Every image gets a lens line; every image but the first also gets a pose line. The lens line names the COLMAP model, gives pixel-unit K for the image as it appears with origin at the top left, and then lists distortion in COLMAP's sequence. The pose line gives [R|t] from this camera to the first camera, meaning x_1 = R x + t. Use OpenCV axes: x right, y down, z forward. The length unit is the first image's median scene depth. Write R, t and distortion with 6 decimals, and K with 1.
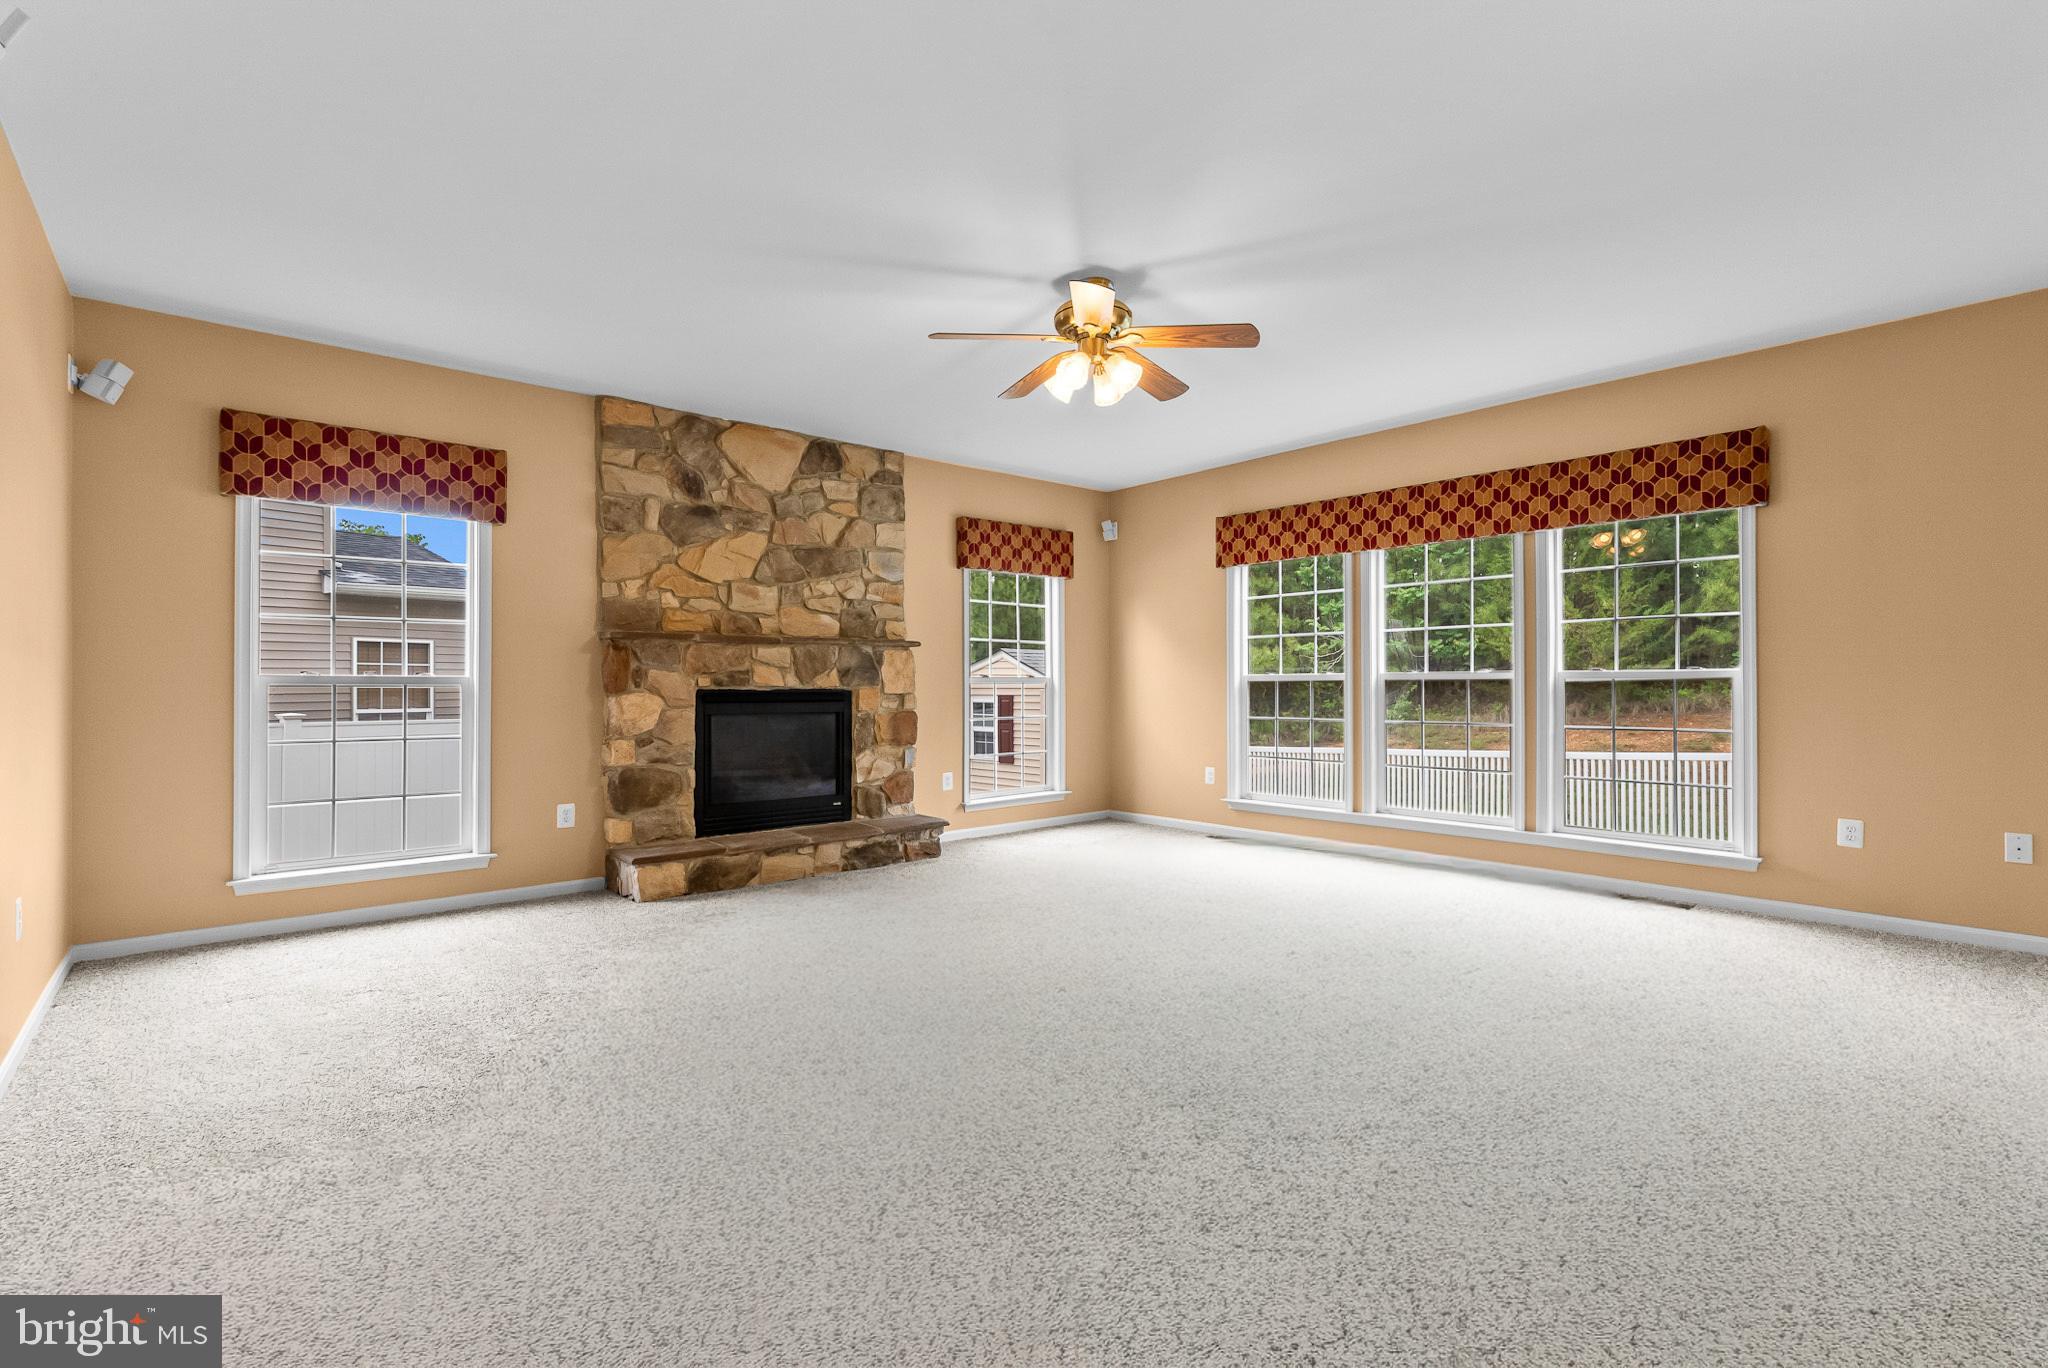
lens RADIAL K [[968.9, 0, 1024.0], [0, 968.9, 684.0], [0, 0, 1]] dist [0.112366, 0.000005]
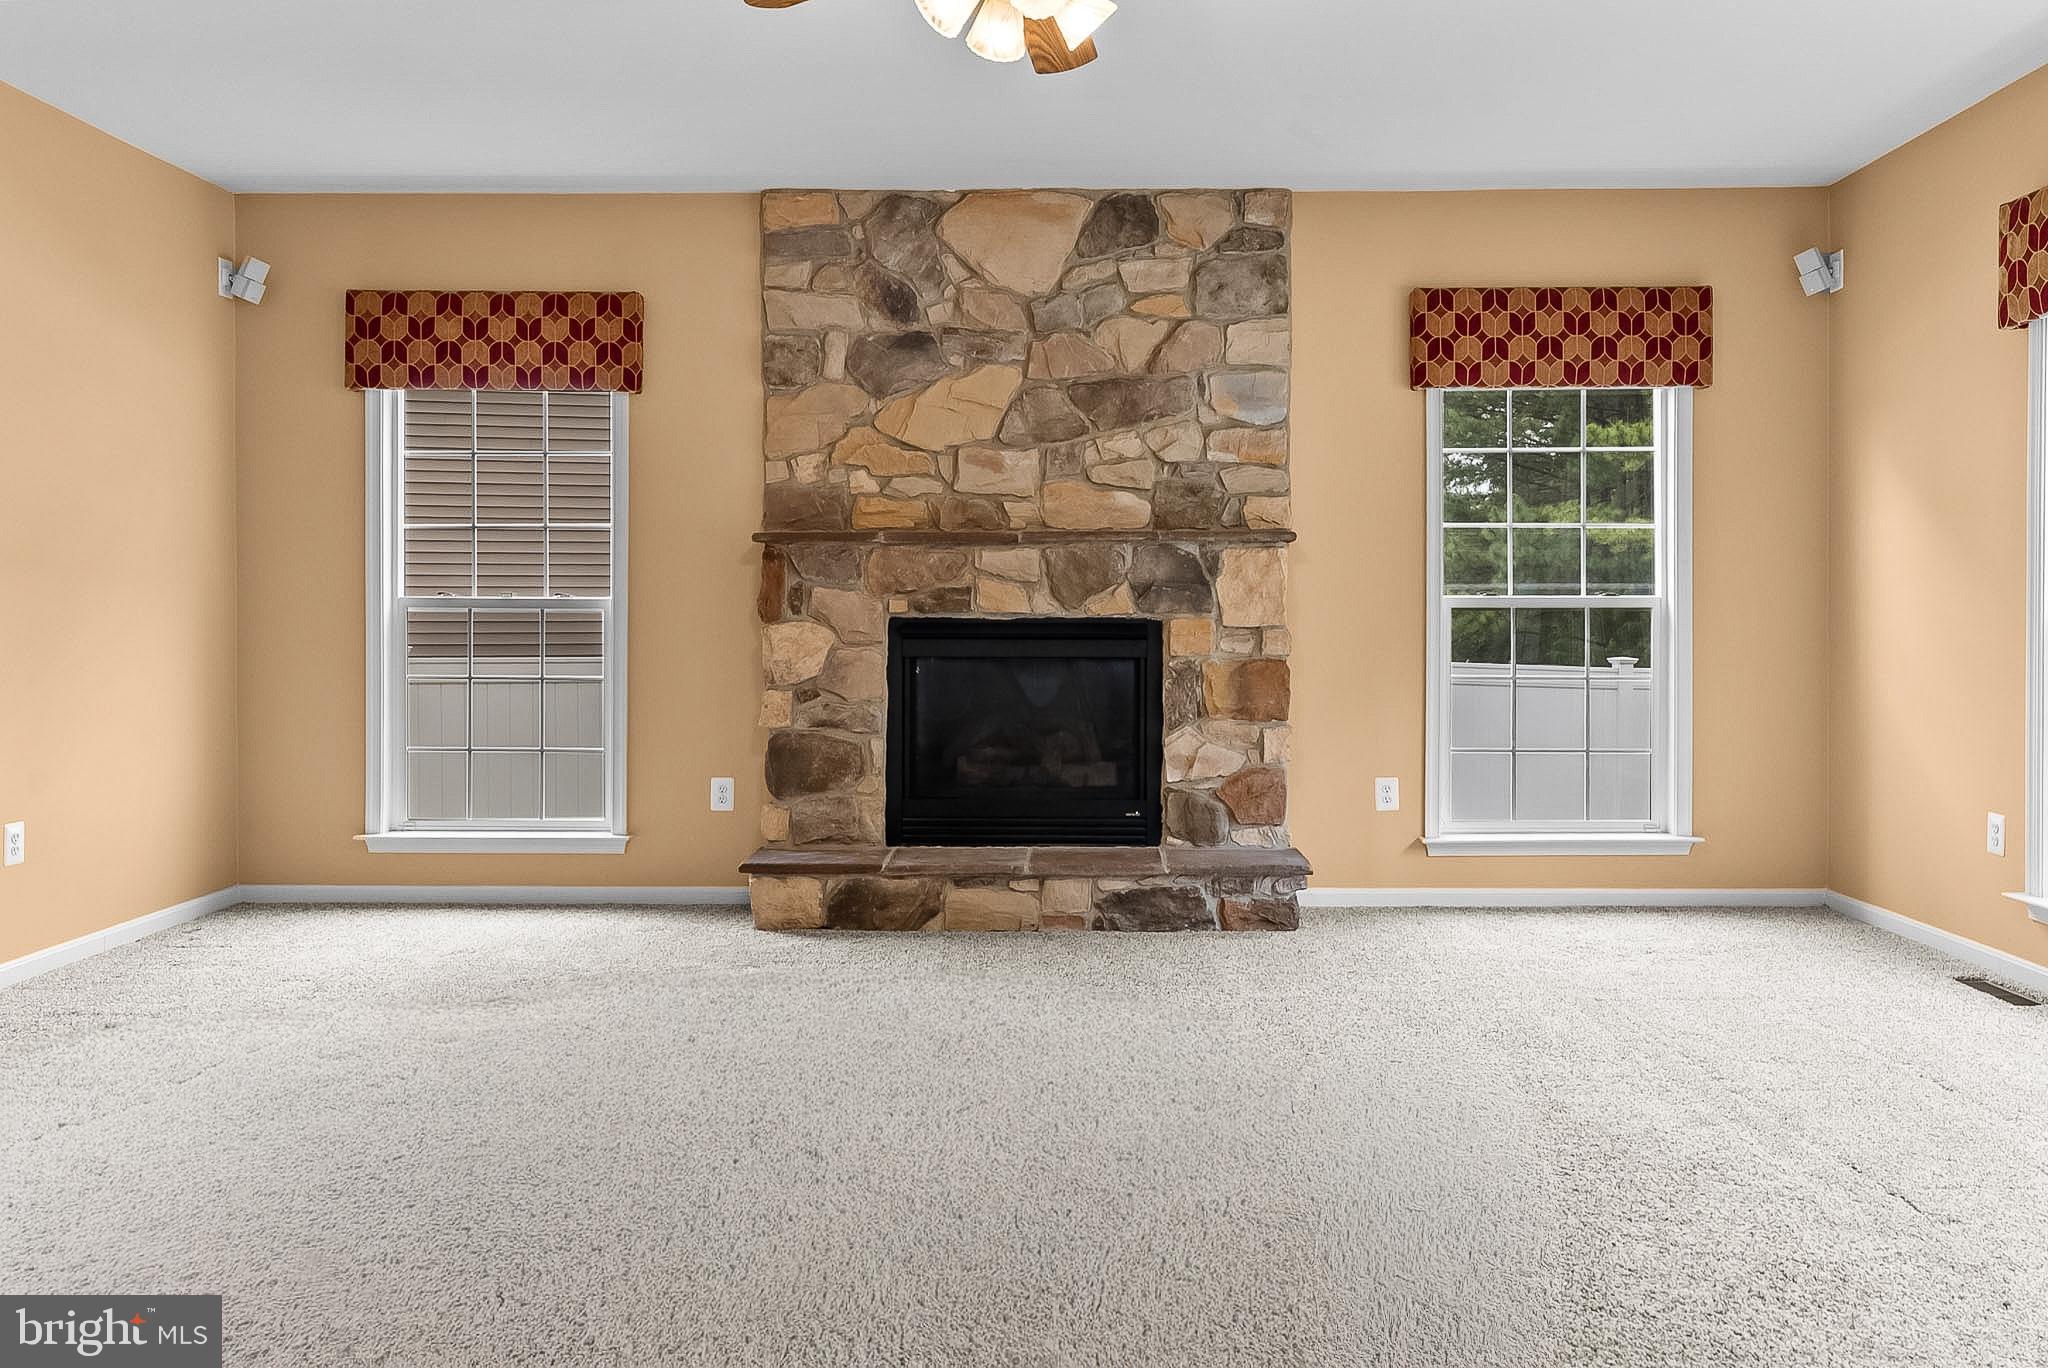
lens RADIAL K [[1557.2, 0, 1026.8], [0, 1557.2, 639.9], [0, 0, 1]] dist [0.068874, 0.000203]
pose [[0.759151, 0.010302, -0.650833, 0.382252], [-0.002533, 0.999914, 0.012873, 0.006532], [0.650909, -0.008124, 0.759112, 0.261558]]
